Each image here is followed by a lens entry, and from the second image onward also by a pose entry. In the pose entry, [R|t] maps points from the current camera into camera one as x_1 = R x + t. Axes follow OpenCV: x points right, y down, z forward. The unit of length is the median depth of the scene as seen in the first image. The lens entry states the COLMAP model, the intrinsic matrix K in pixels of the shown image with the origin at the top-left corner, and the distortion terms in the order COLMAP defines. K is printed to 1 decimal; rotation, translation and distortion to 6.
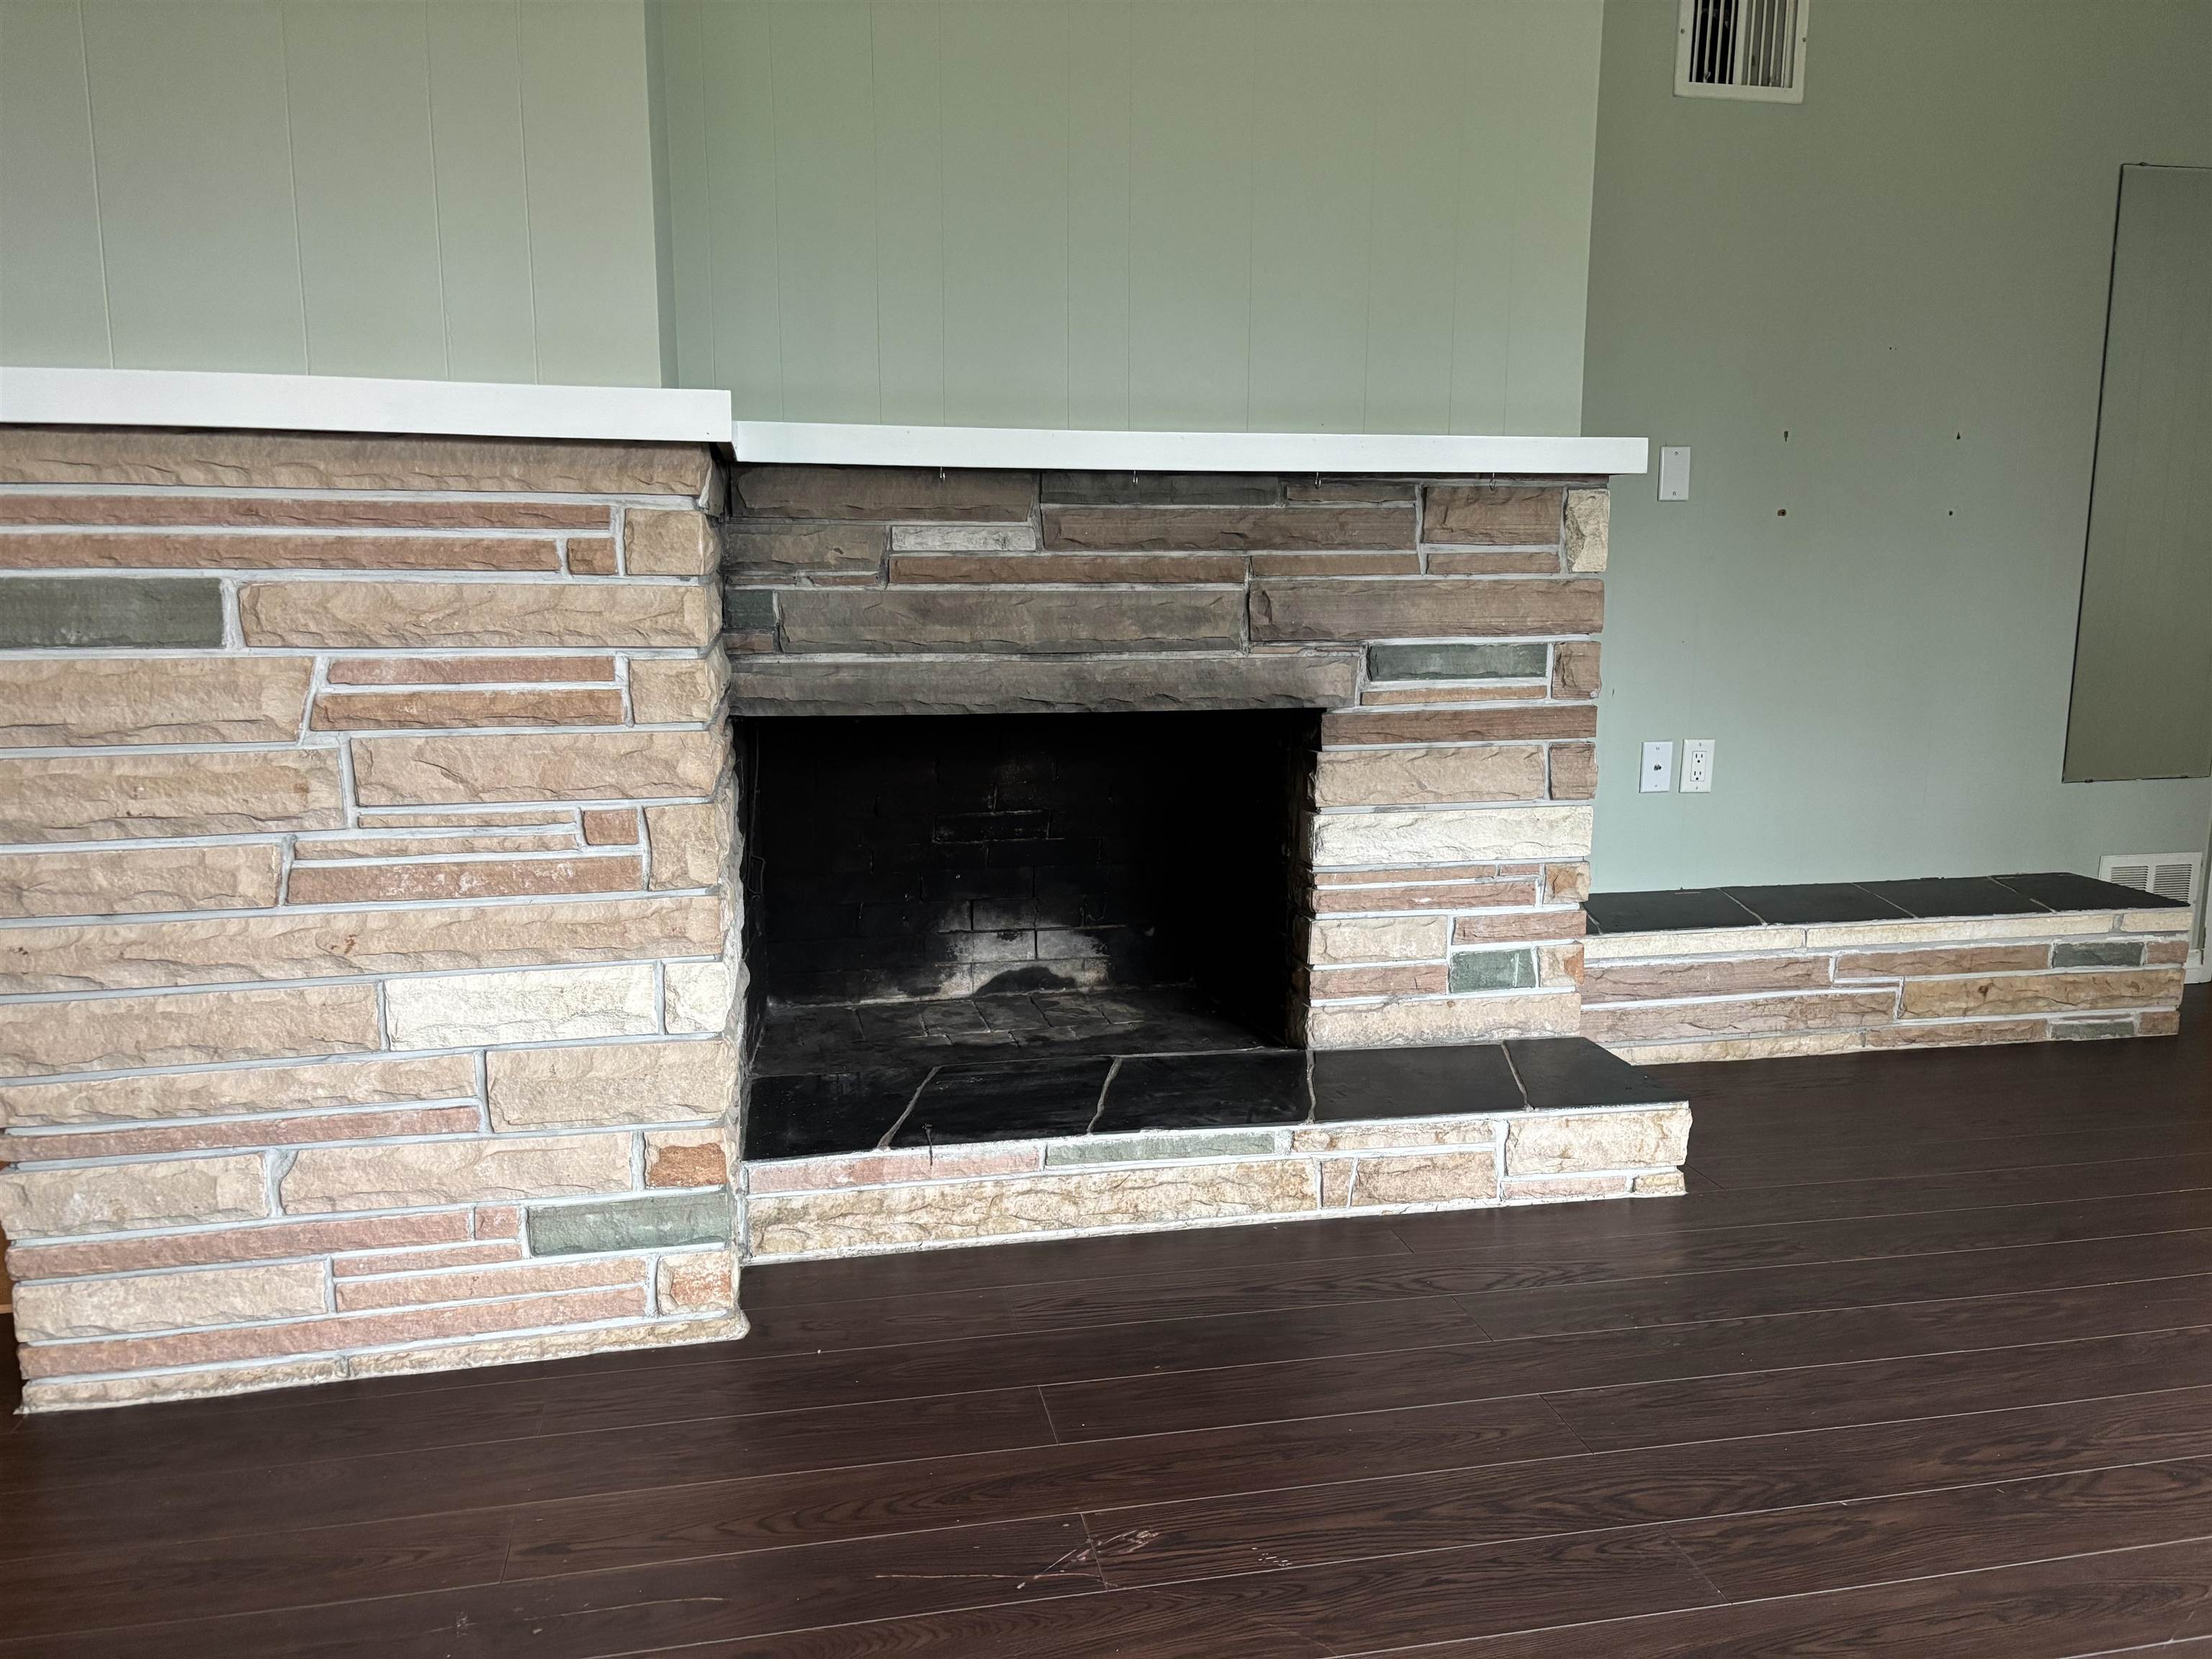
lens RADIAL K [[1693.0, 0, 1110.8], [0, 1693.0, 836.6], [0, 0, 1]] dist [0.068959, -0.072978]
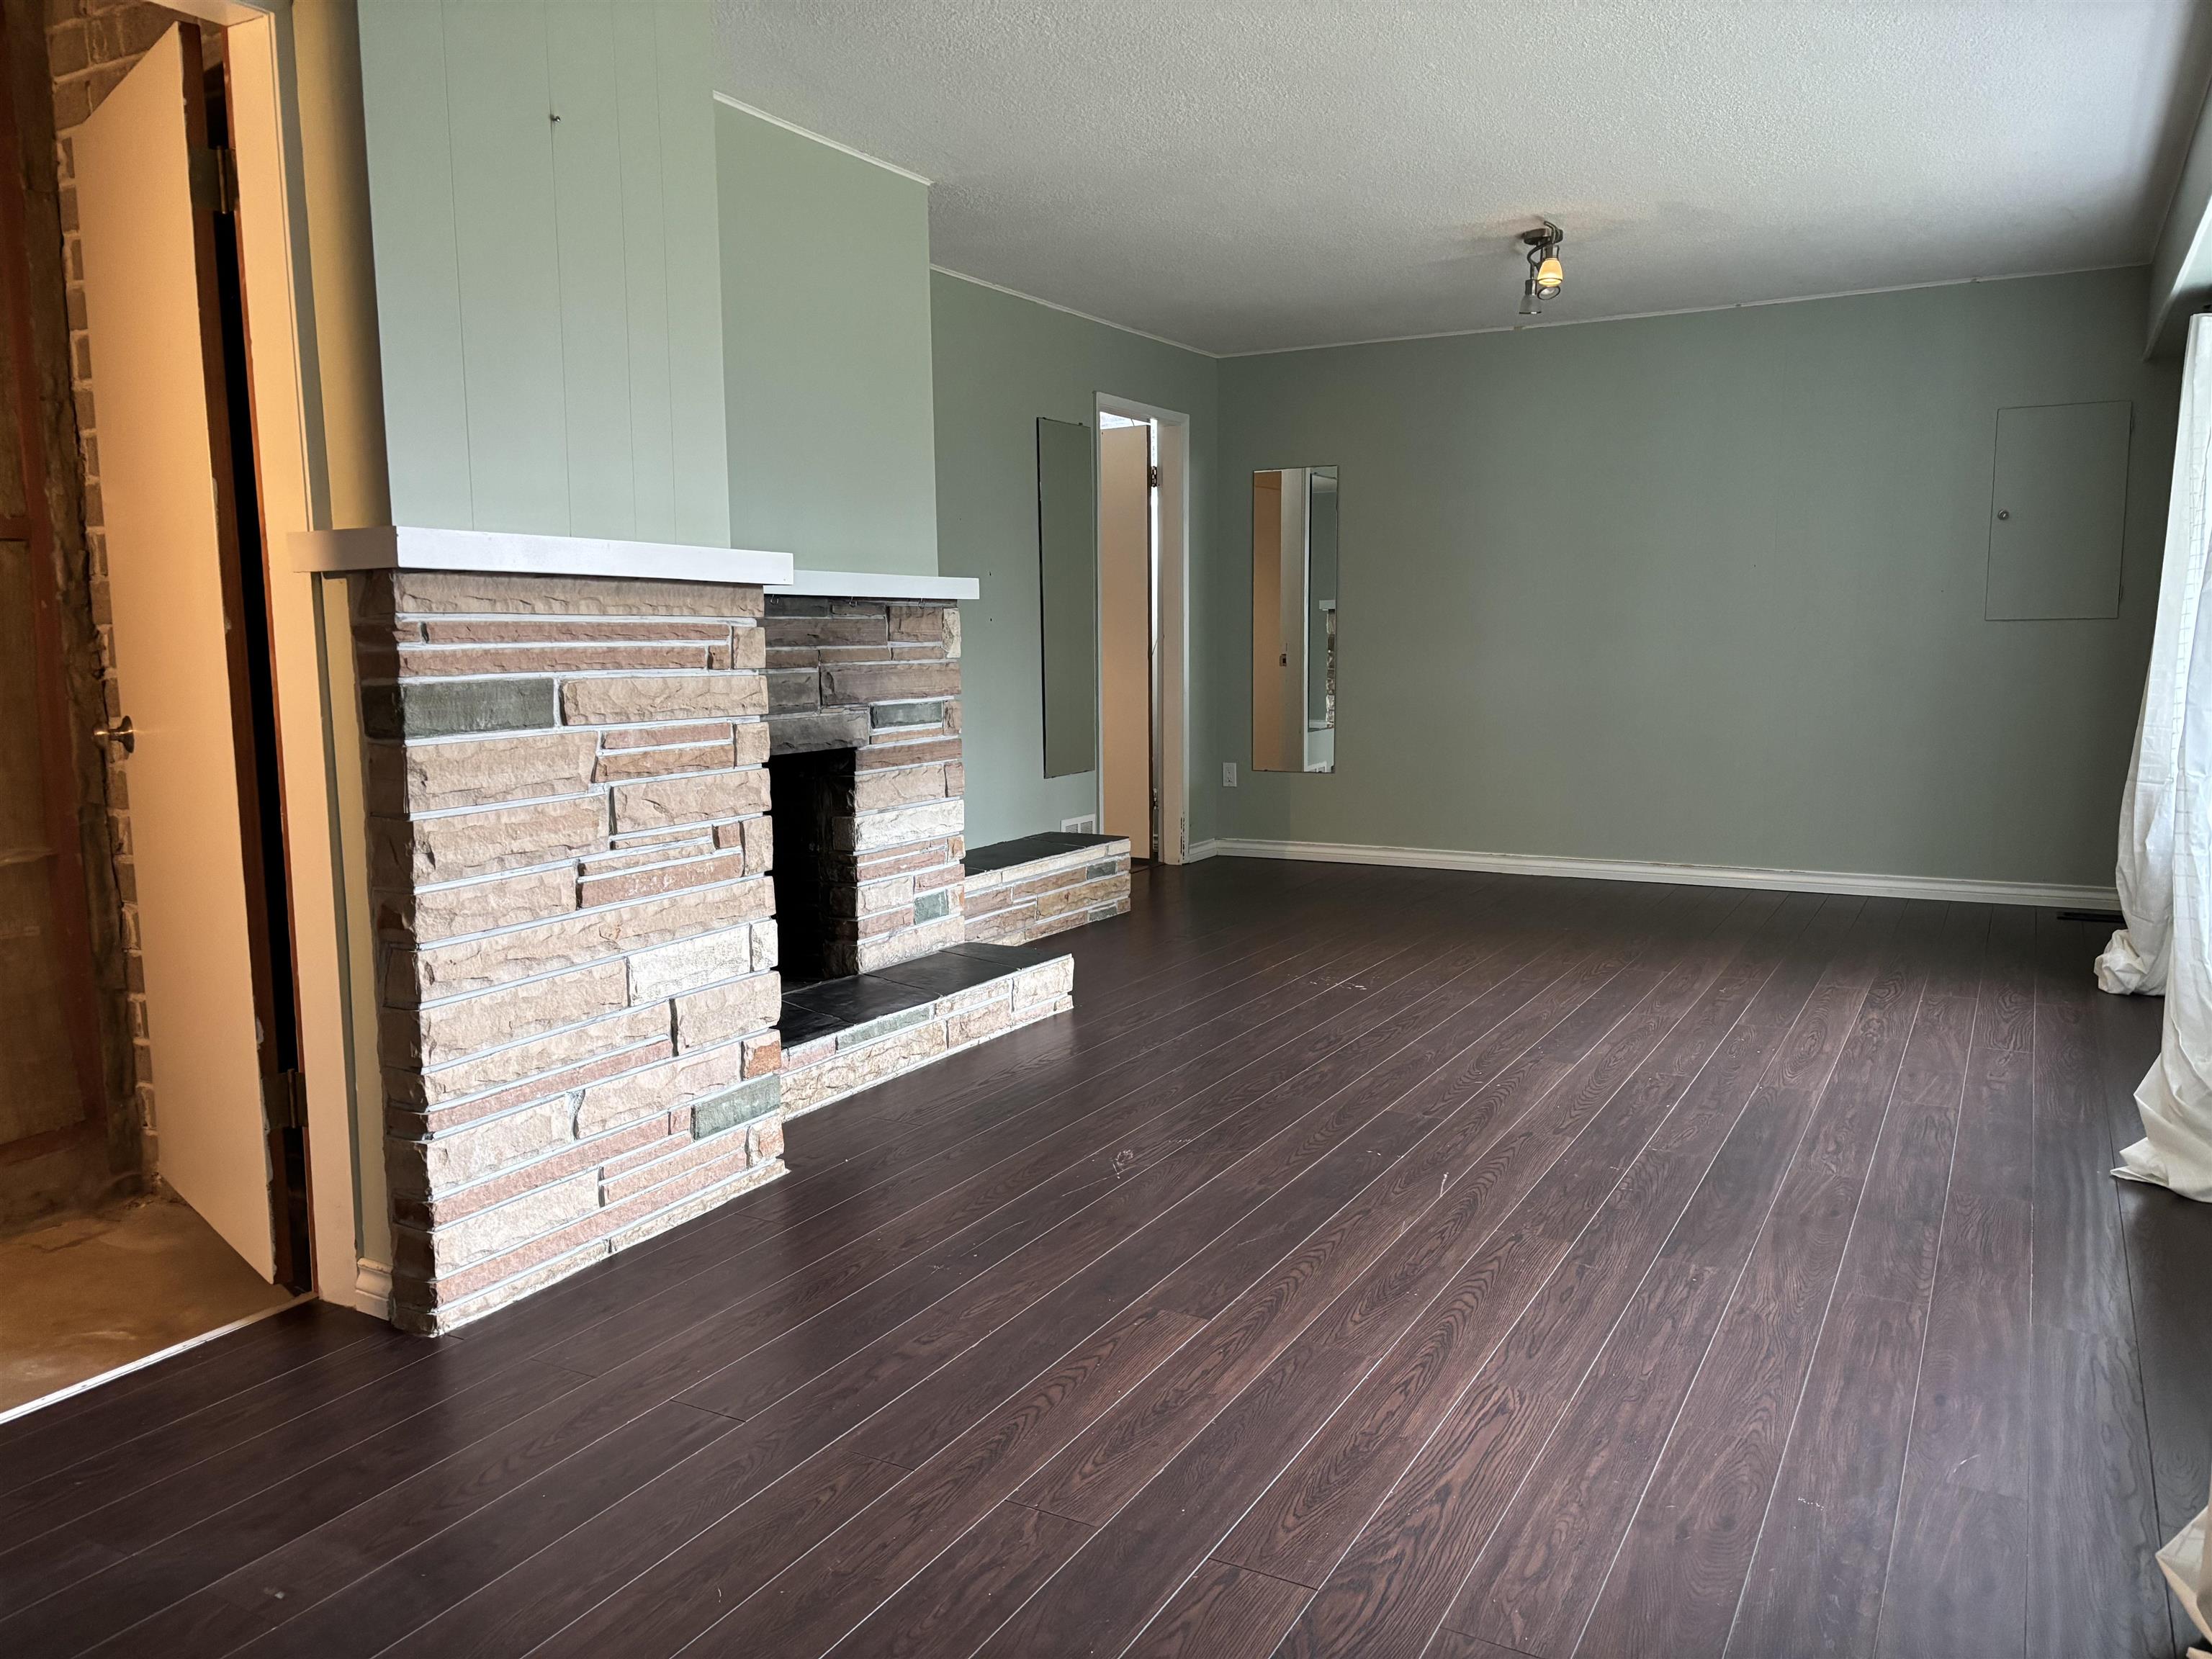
lens RADIAL K [[1693.0, 0, 1110.8], [0, 1693.0, 836.6], [0, 0, 1]] dist [0.068959, -0.072978]
pose [[0.643242, -0.101284, 0.758934, -0.969271], [0.141004, 0.989929, 0.012602, 0.019153], [-0.752567, 0.098906, 0.651045, -0.184114]]
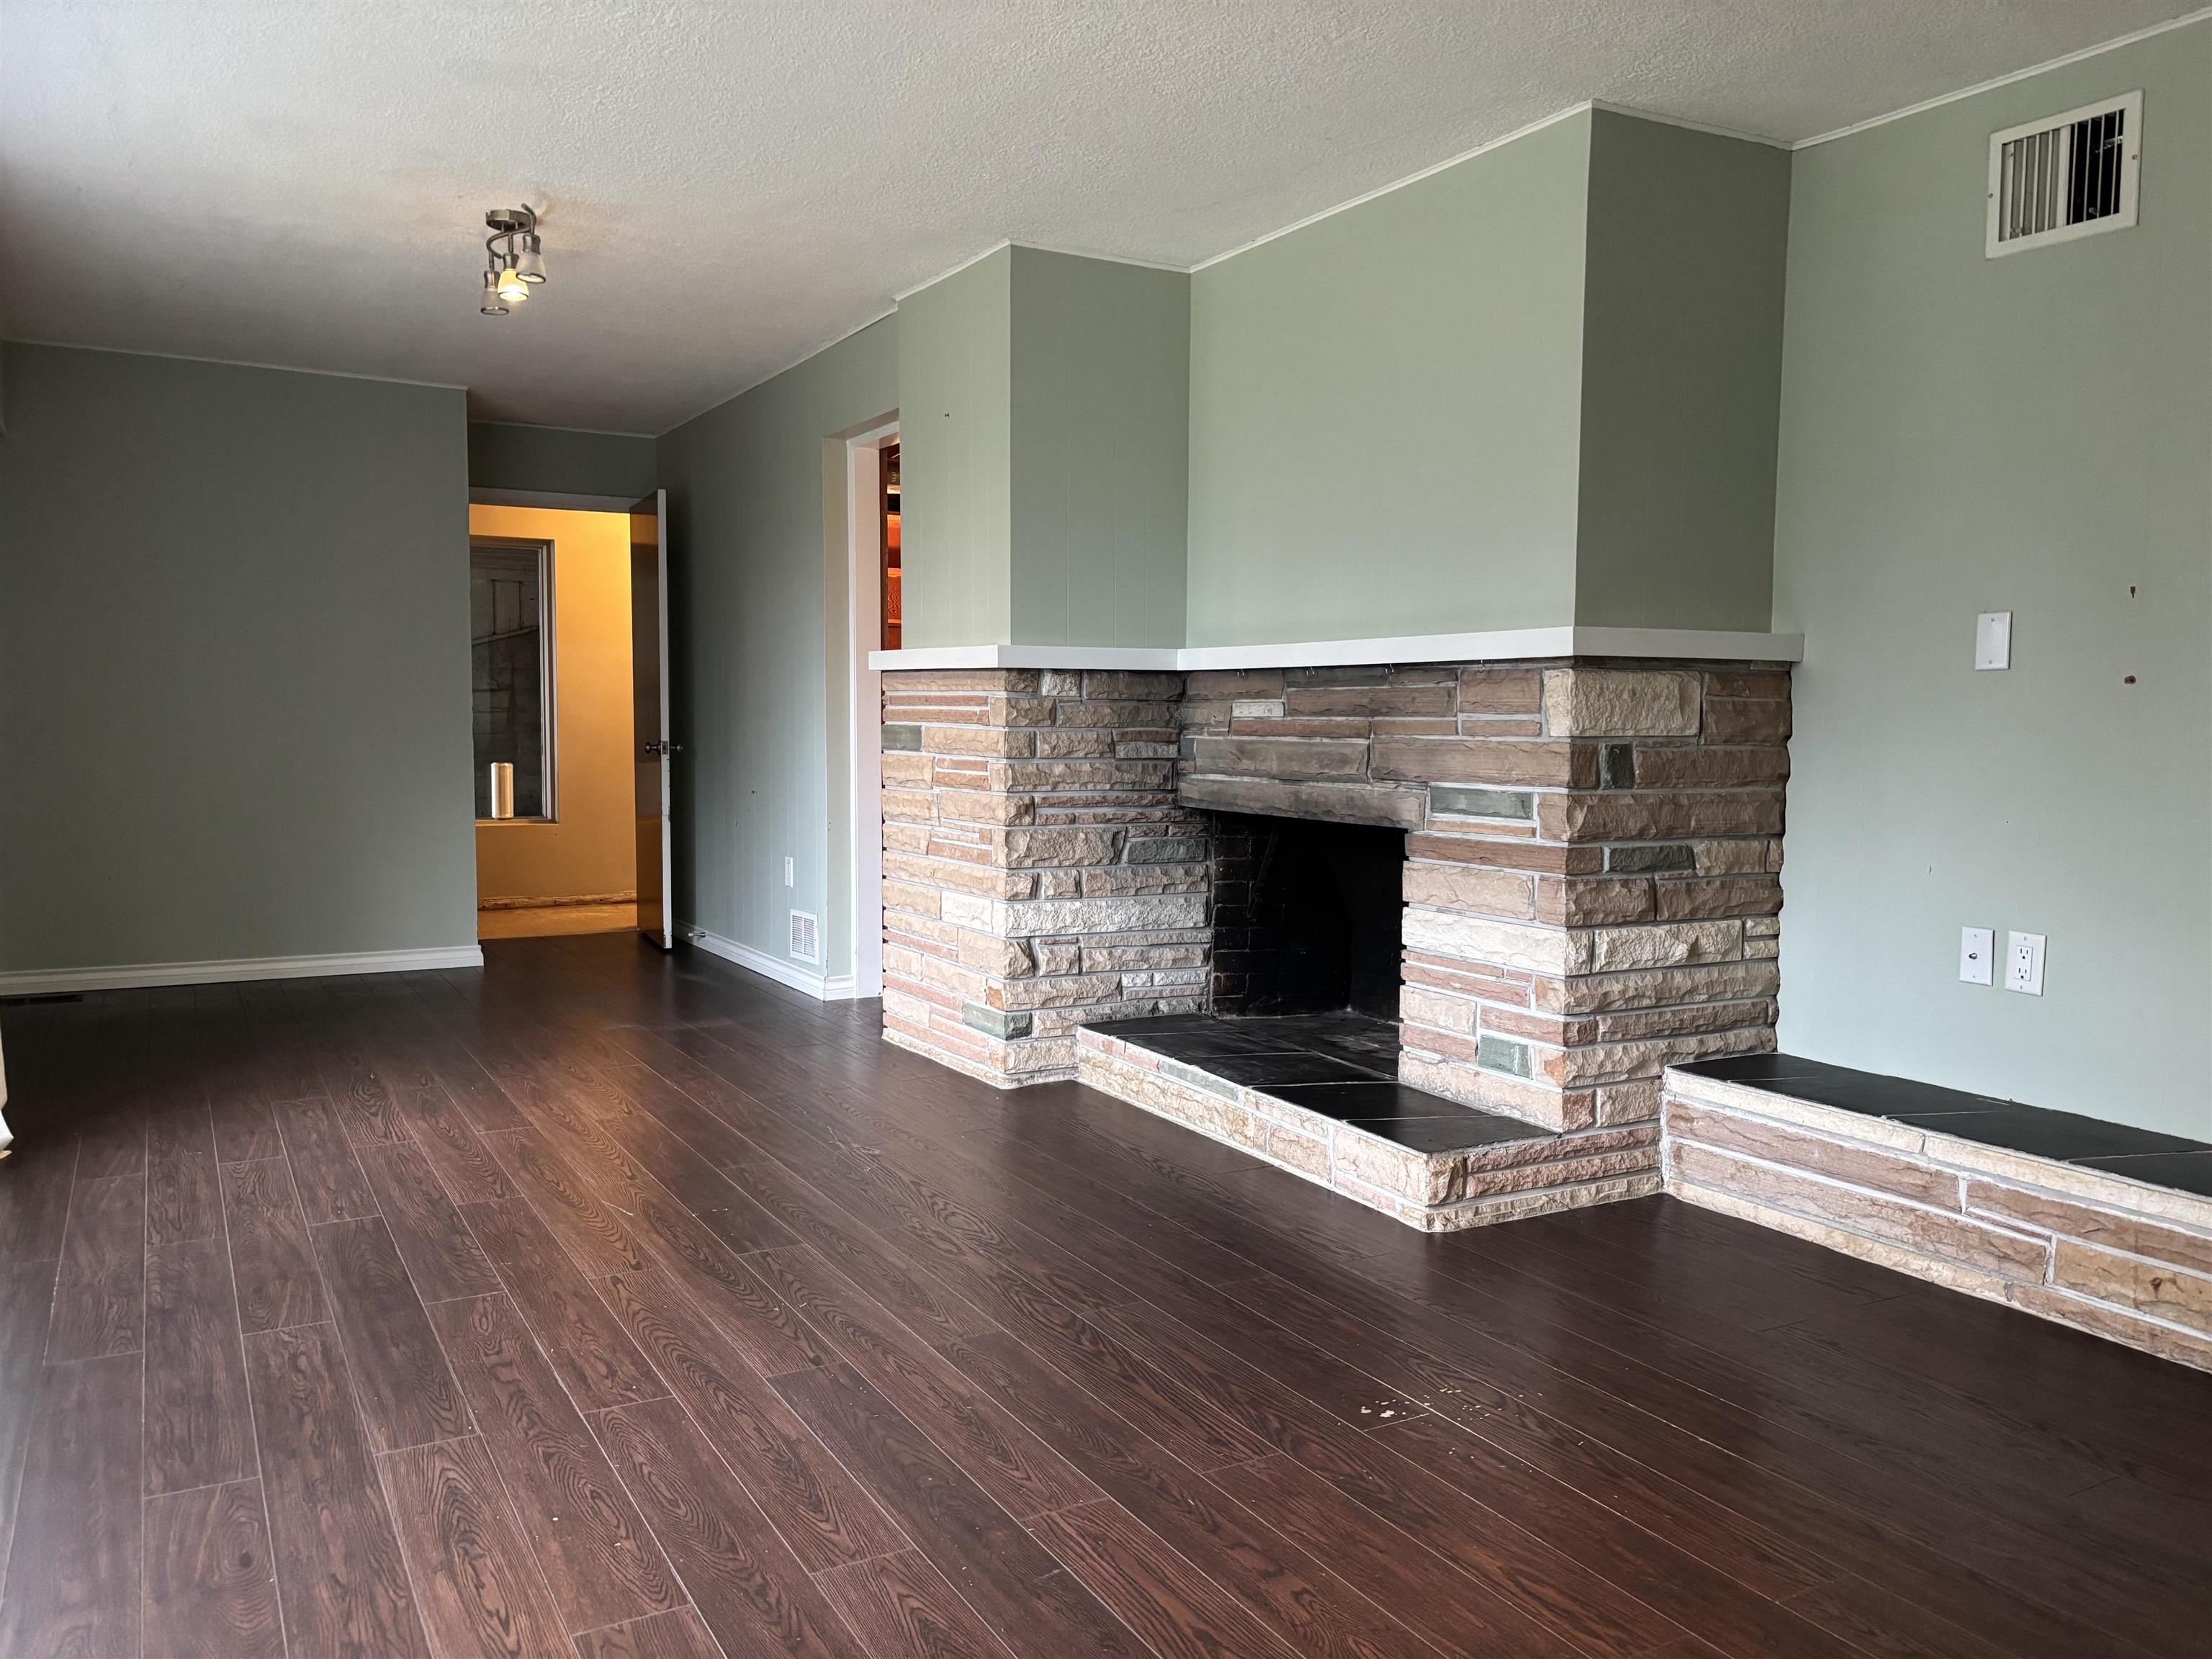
lens RADIAL K [[1593.8, 0, 1037.5], [0, 1593.8, 820.8], [0, 0, 1]] dist [0.089255, -0.066146]
pose [[0.290023, 0.064162, -0.954866, 1.379809], [-0.170130, 0.985314, 0.014534, -0.054043], [0.941776, 0.158236, 0.296680, 0.349771]]
